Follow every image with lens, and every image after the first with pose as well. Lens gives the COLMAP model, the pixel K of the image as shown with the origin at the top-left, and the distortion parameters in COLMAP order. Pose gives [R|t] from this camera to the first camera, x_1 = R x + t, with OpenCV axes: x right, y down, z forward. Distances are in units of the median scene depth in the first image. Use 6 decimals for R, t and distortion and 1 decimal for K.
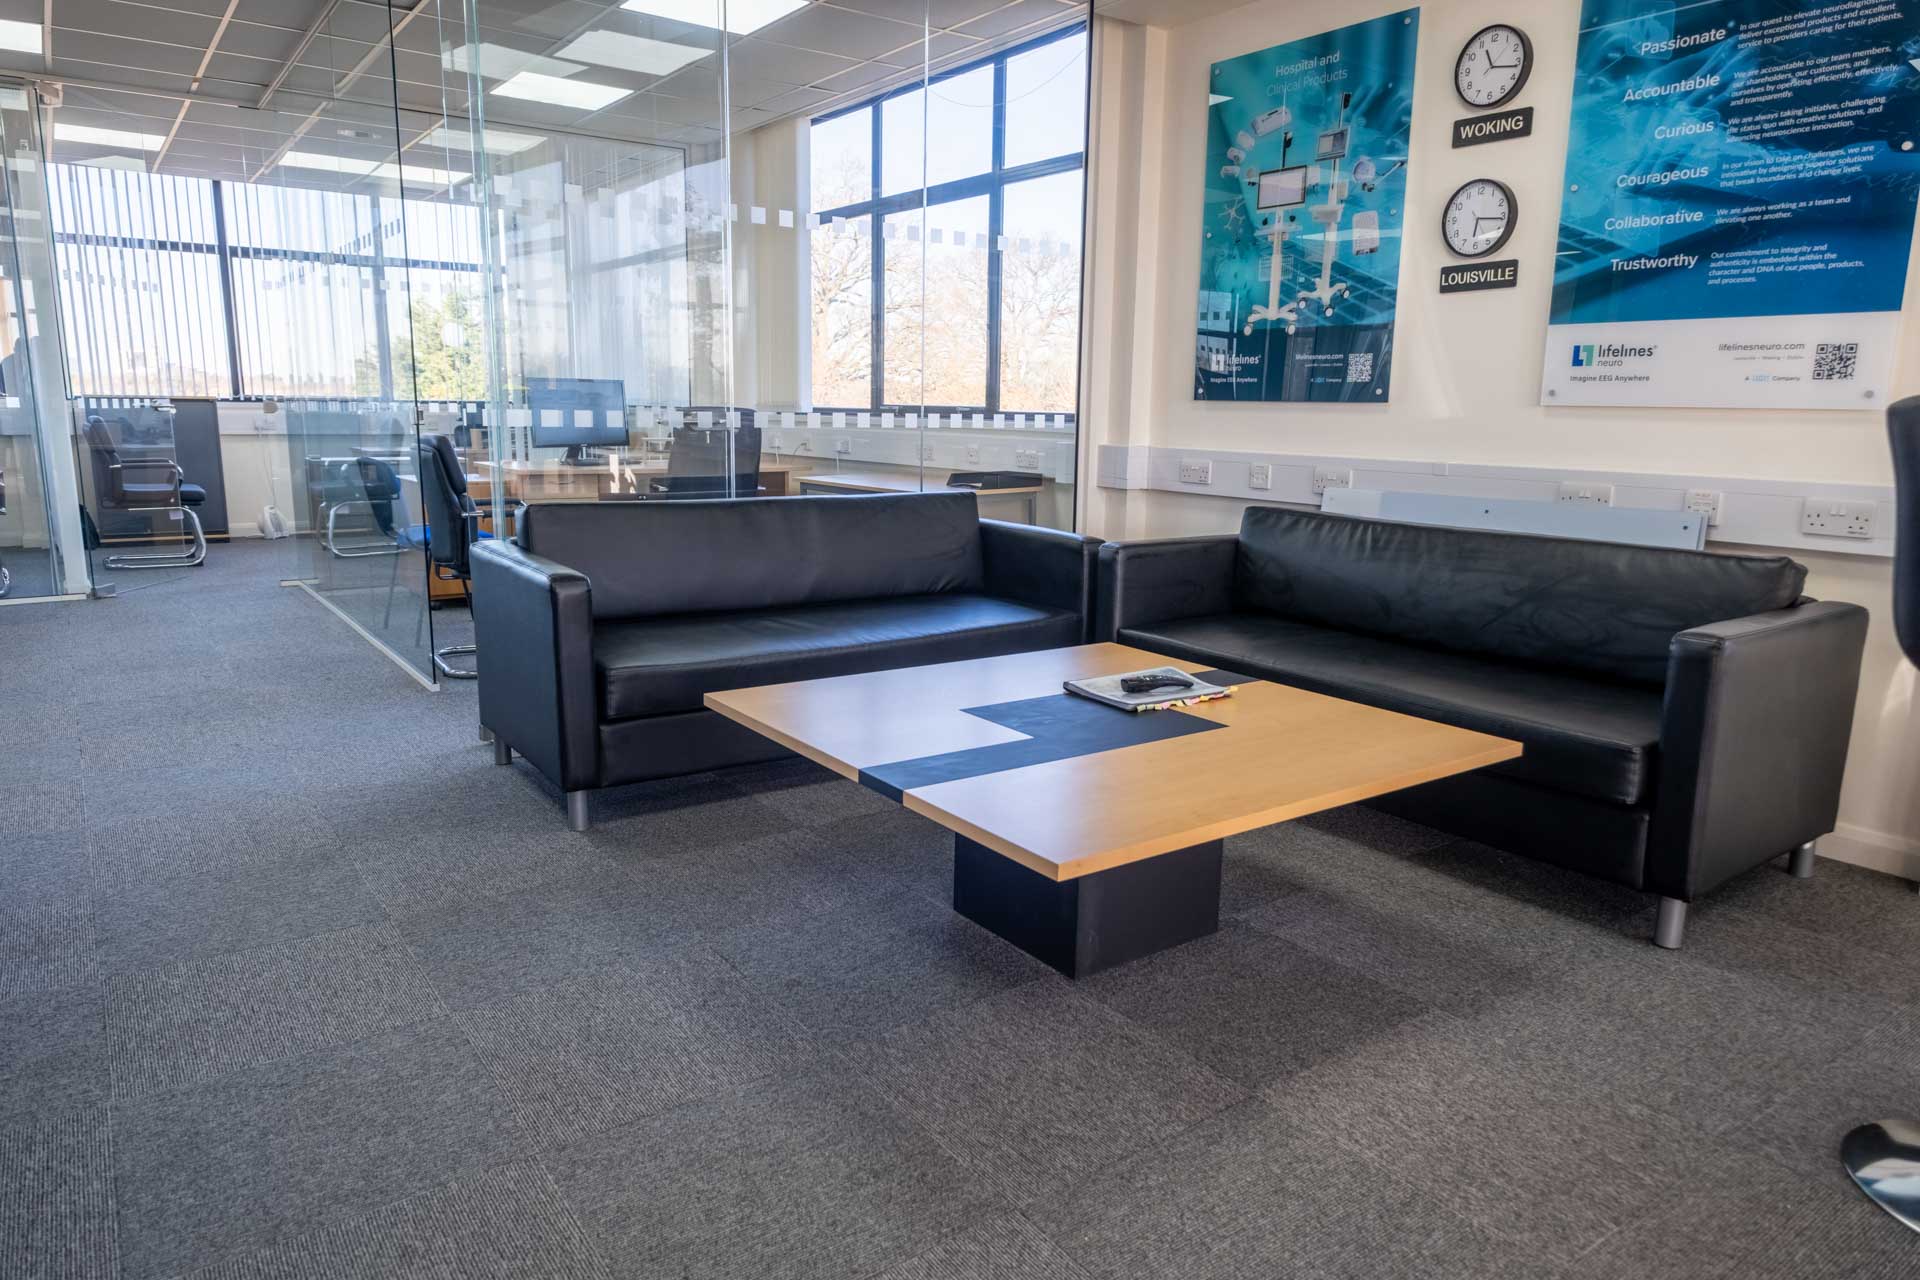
lens RADIAL K [[1218.1, 0, 955.0], [0, 1218.1, 637.0], [0, 0, 1]] dist [-0.016456, 0.001319]
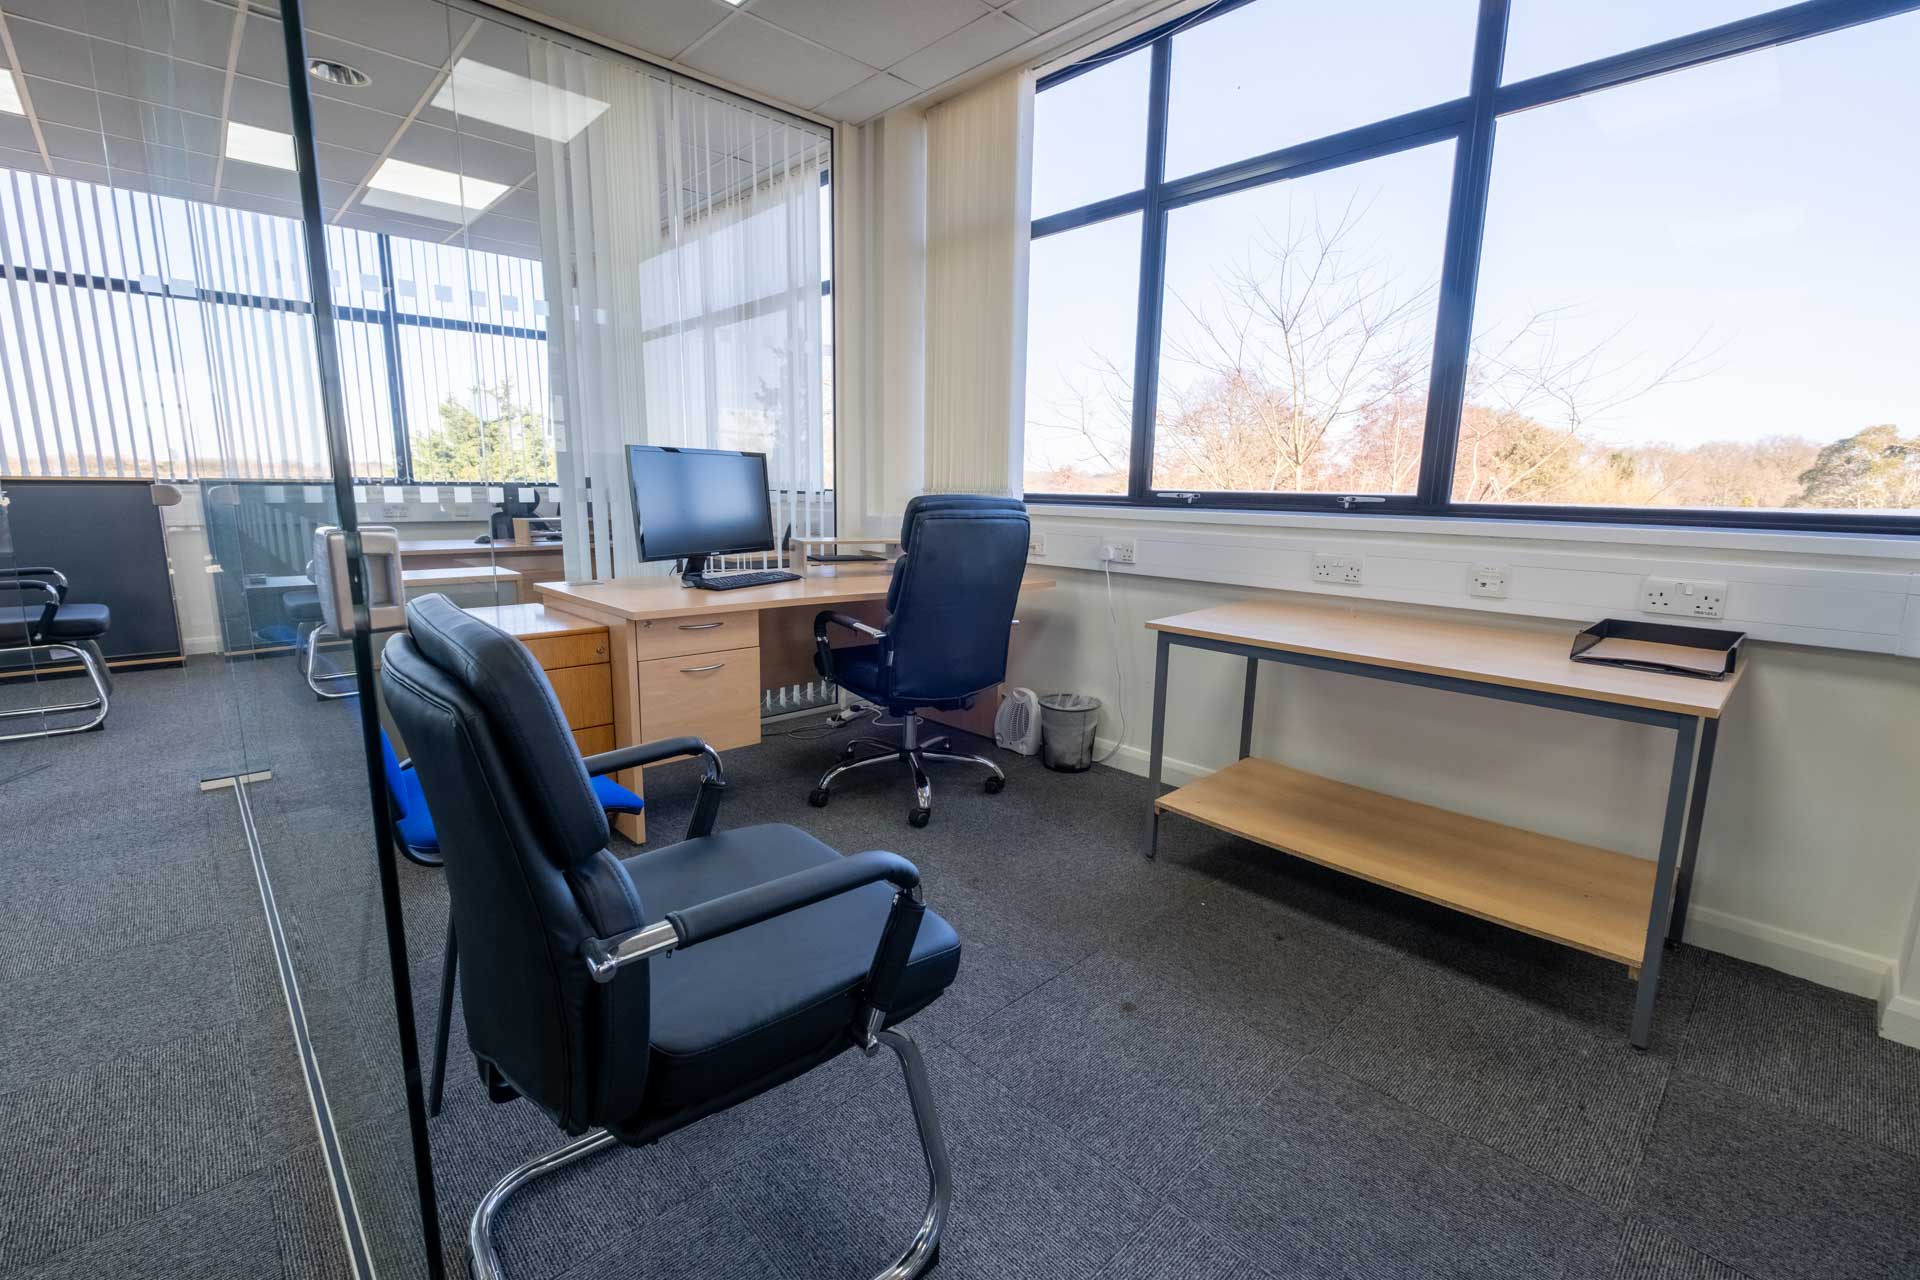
lens RADIAL K [[832.7, 0, 962.9], [0, 832.7, 644.3], [0, 0, 1]] dist [0.003172, -0.004333]
pose [[0.991389, -0.025634, 0.128417, -0.235190], [0.025340, 0.999671, 0.003921, -0.109191], [-0.128475, -0.000633, 0.991713, 0.549310]]
